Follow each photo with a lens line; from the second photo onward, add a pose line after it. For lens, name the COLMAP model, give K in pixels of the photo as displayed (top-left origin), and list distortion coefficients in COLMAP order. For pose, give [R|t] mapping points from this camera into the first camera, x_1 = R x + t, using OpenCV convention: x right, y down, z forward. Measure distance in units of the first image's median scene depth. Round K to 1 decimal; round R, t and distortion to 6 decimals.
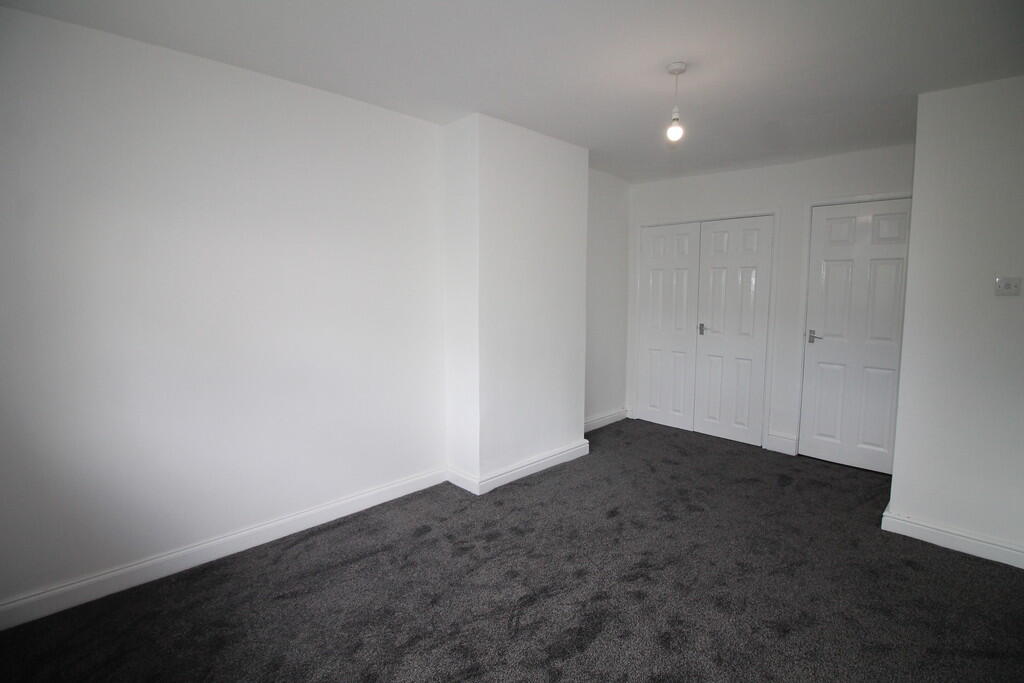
lens RADIAL K [[485.8, 0, 512.0], [0, 485.8, 341.5], [0, 0, 1]] dist [0.000761, -0.000046]
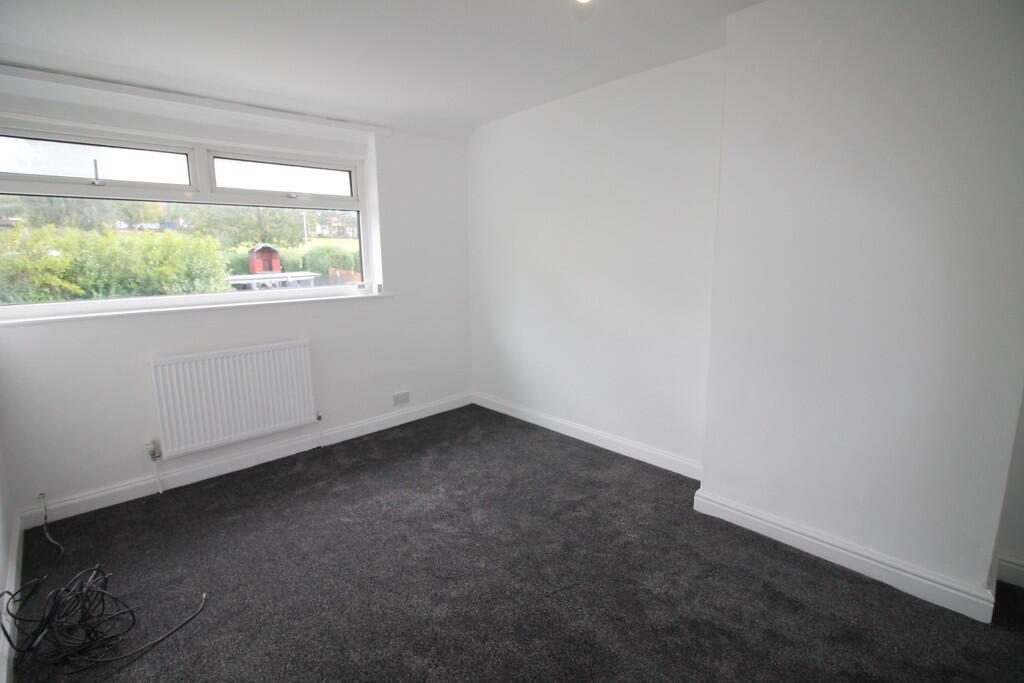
lens RADIAL K [[485.8, 0, 512.0], [0, 485.8, 341.5], [0, 0, 1]] dist [0.000761, -0.000046]
pose [[-0.030349, 0.179189, -0.983346, 0.842980], [-0.089415, 0.979369, 0.181223, -0.102640], [0.995532, 0.093426, -0.013701, 0.807614]]
